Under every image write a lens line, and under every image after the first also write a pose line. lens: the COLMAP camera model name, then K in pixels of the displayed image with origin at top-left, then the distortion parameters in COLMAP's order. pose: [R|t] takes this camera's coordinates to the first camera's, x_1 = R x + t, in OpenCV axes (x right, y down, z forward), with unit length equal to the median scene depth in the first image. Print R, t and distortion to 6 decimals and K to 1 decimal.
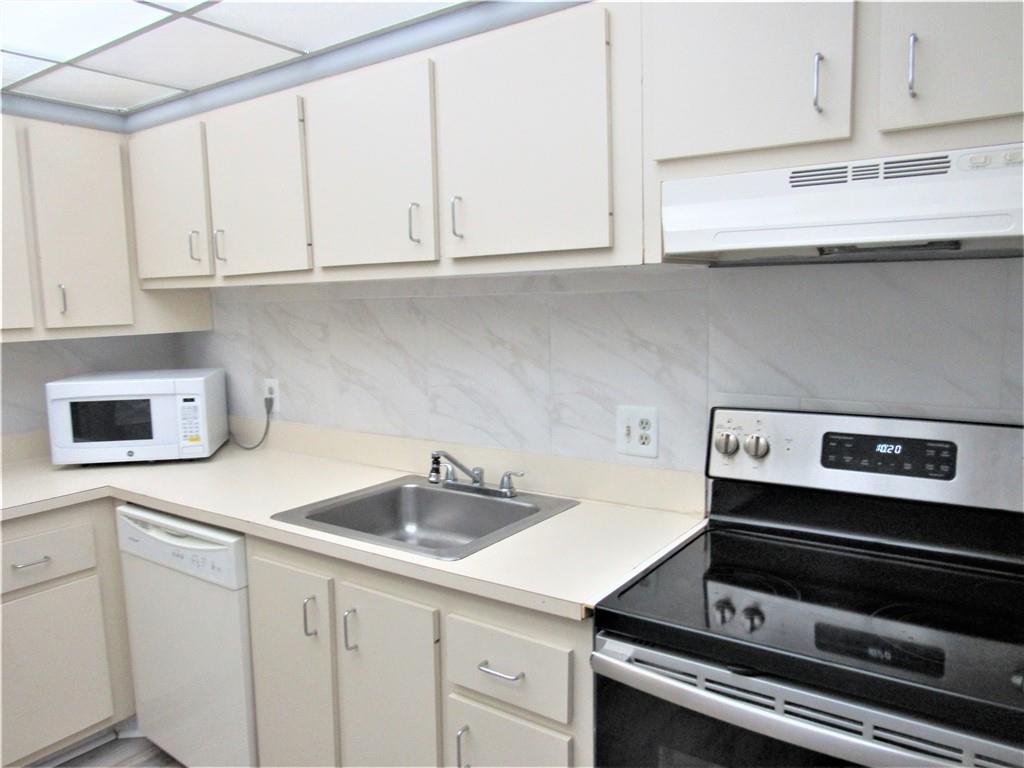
lens RADIAL K [[734.9, 0, 516.3], [0, 734.9, 384.4], [0, 0, 1]] dist [-0.030880, 0.009718]
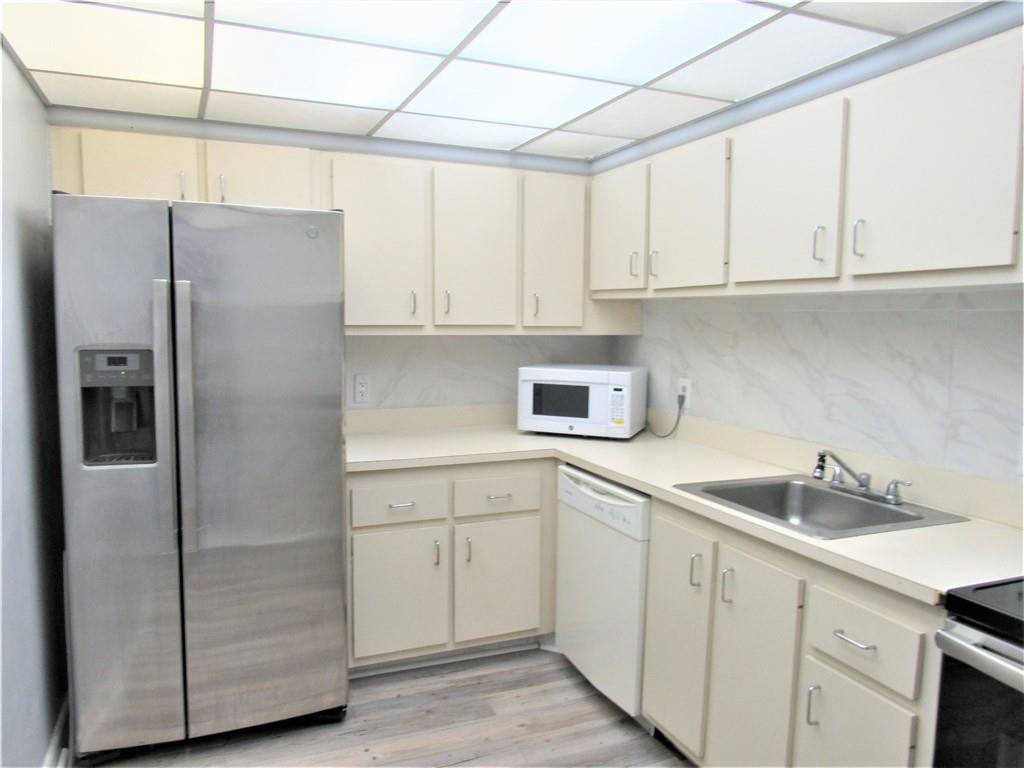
lens RADIAL K [[734.9, 0, 516.3], [0, 734.9, 384.4], [0, 0, 1]] dist [-0.030880, 0.009718]
pose [[0.846970, 0.079611, -0.525646, 0.066420], [-0.092318, 0.995727, 0.002055, 0.031670], [0.523563, 0.046786, 0.850701, -0.168463]]
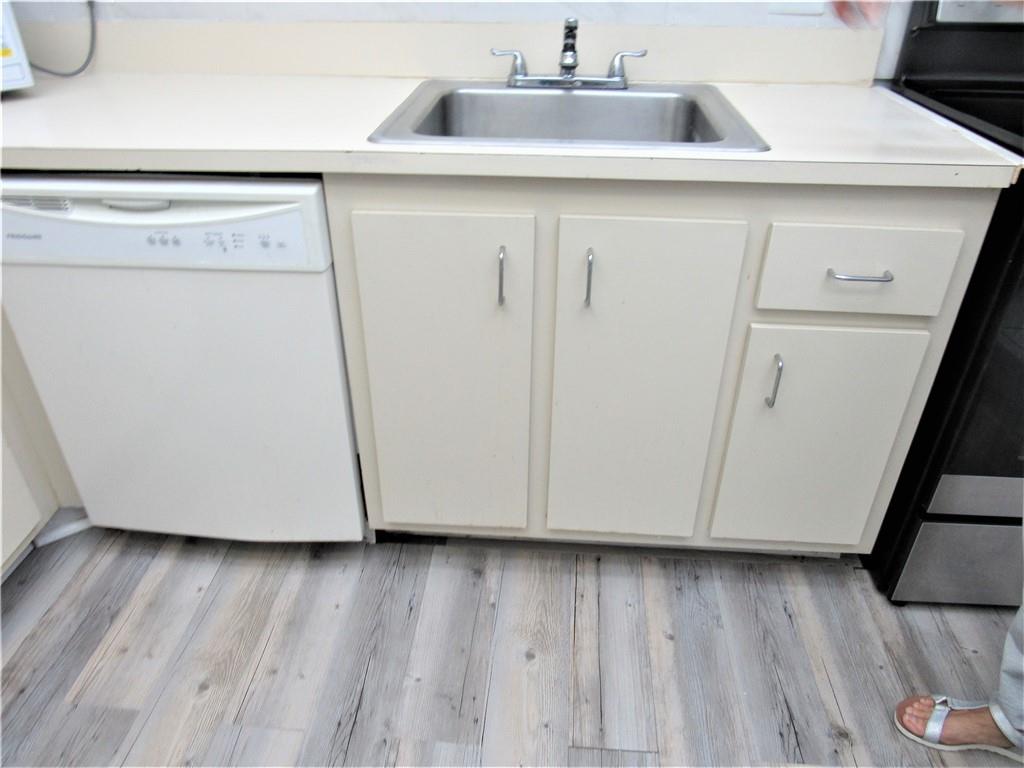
lens RADIAL K [[725.0, 0, 512.0], [0, 725.0, 384.0], [0, 0, 1]] dist [-0.034456, 0.006194]
pose [[0.859071, -0.254559, 0.444069, -0.506636], [0.036322, 0.895695, 0.443183, 0.093590], [-0.510566, -0.364596, 0.778712, 0.375539]]
